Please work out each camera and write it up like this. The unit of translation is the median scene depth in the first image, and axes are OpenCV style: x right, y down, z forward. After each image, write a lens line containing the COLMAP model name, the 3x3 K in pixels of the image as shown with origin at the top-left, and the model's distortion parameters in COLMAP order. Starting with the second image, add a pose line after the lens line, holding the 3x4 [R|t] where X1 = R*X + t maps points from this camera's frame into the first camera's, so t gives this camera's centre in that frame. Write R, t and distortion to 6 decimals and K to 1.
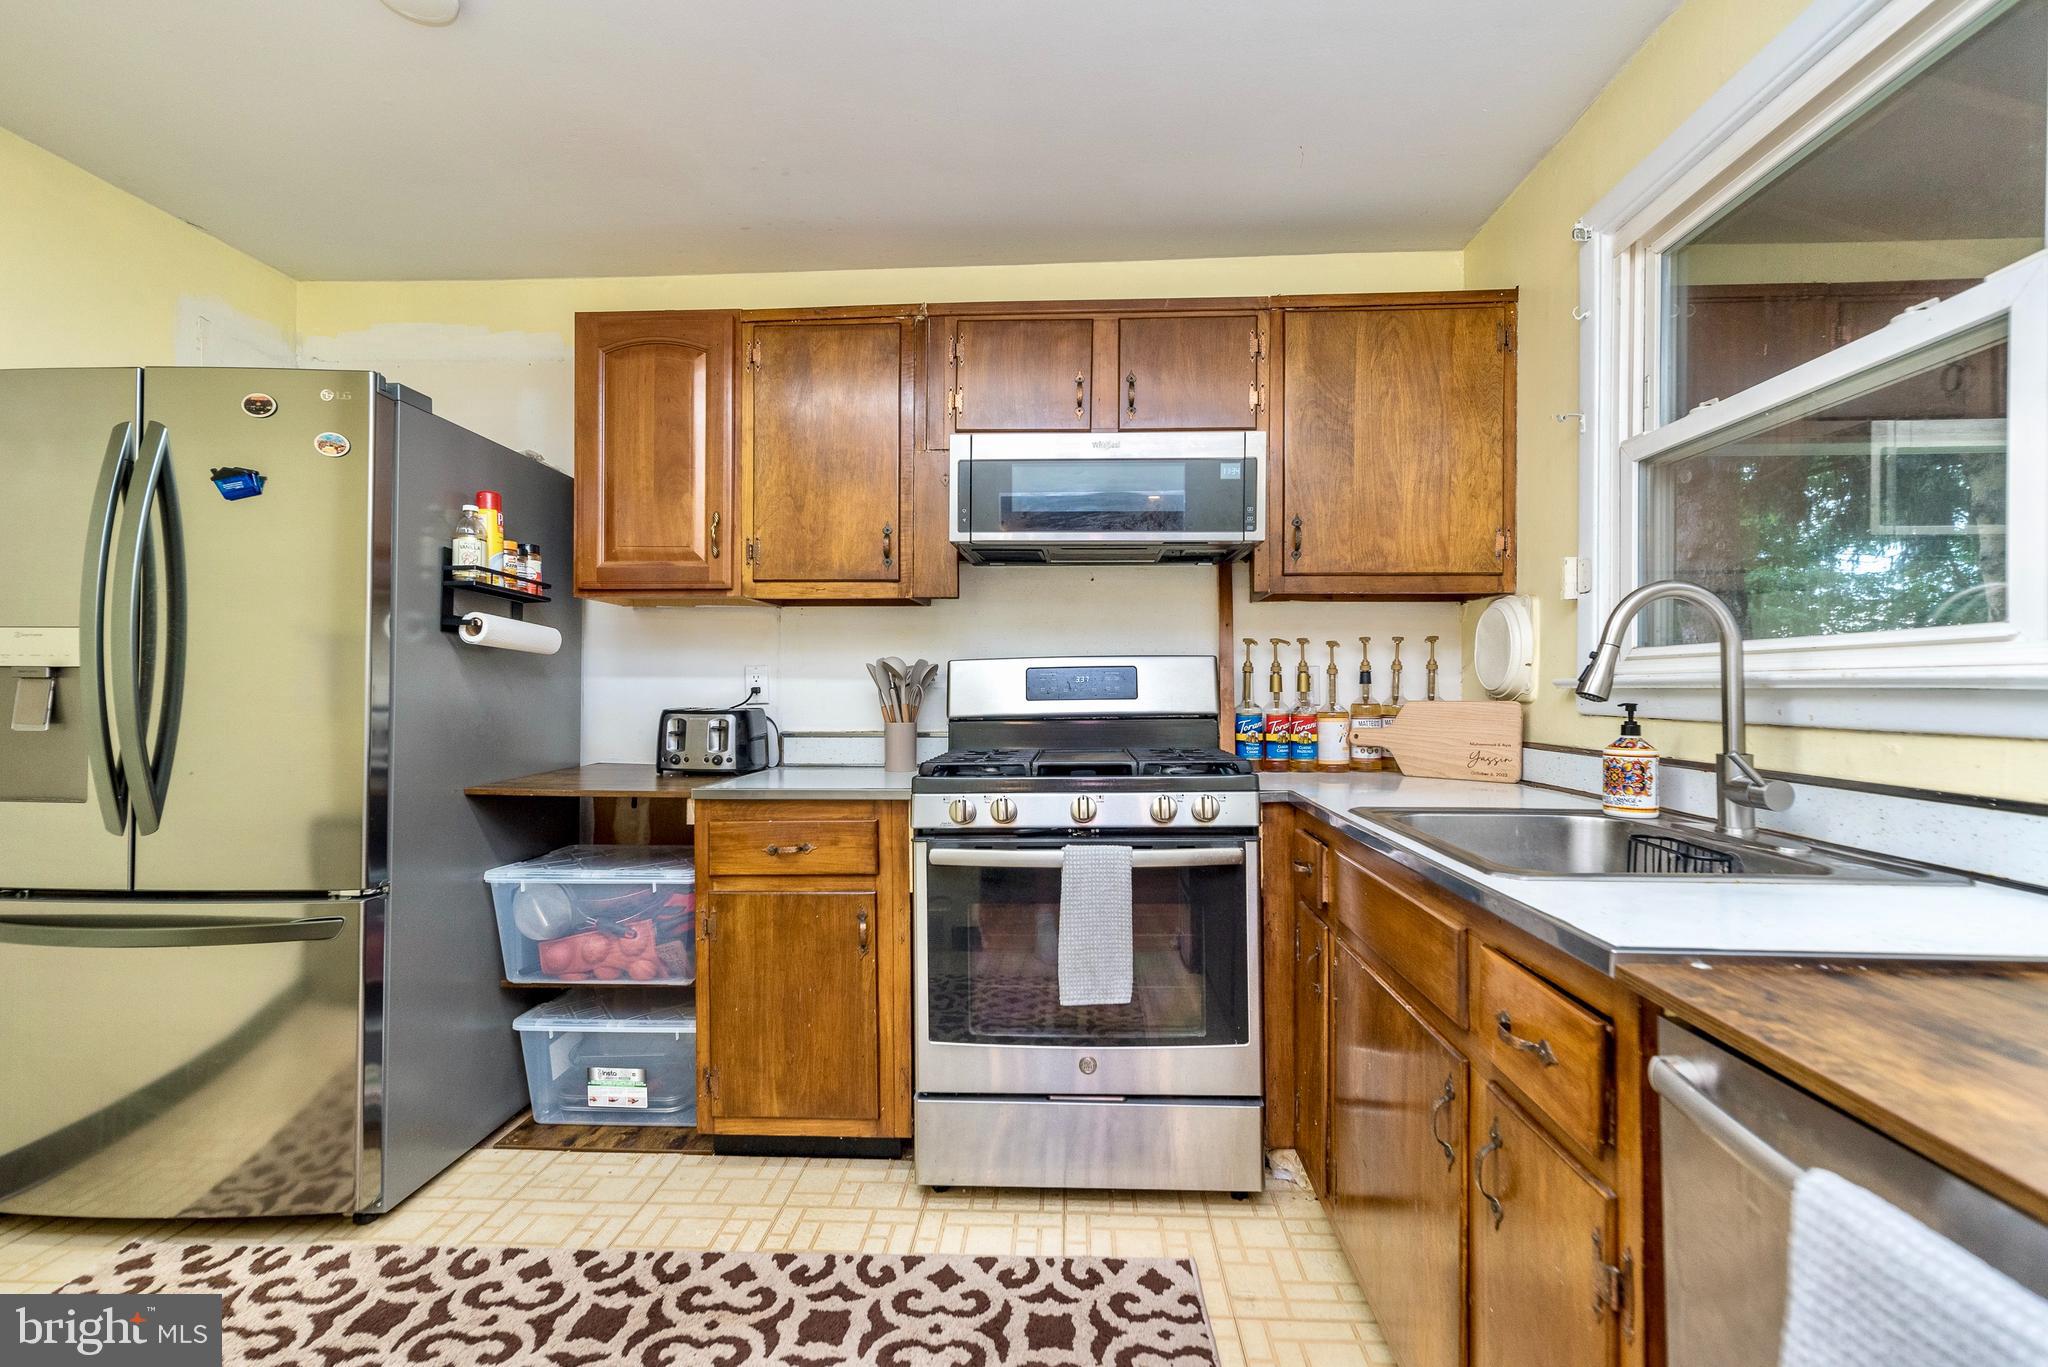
lens RADIAL K [[923.5, 0, 1034.5], [0, 923.5, 690.2], [0, 0, 1]] dist [0.006744, -0.000317]
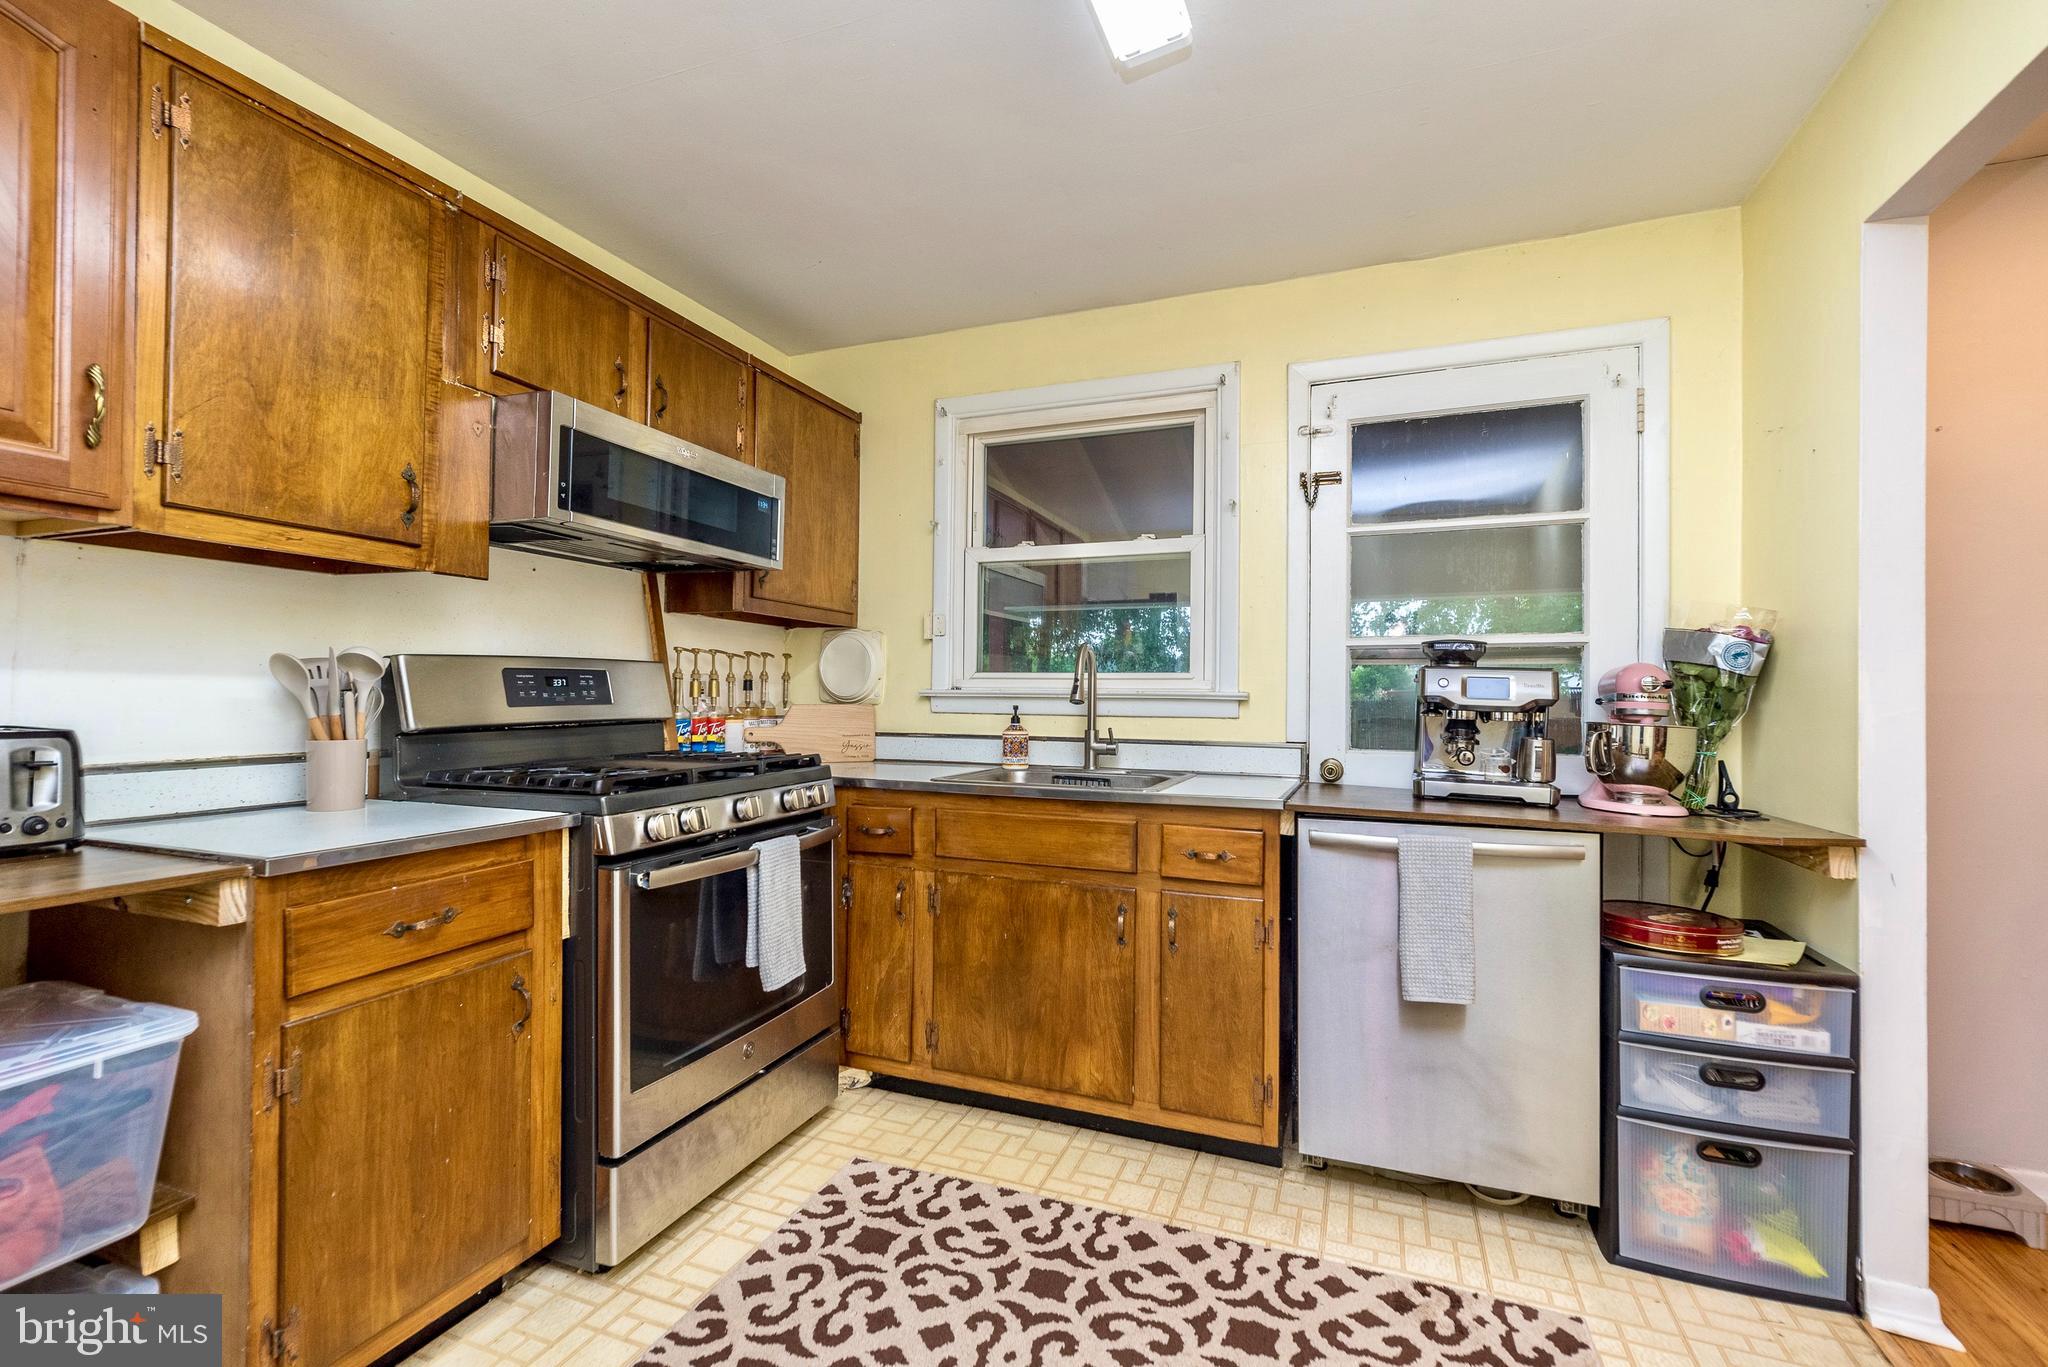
lens RADIAL K [[923.5, 0, 1034.5], [0, 923.5, 690.2], [0, 0, 1]] dist [0.006744, -0.000317]
pose [[0.283902, 0.008591, 0.958815, -0.806216], [-0.008951, 0.999940, -0.006309, -0.003496], [-0.958812, -0.006791, 0.283962, 0.357712]]
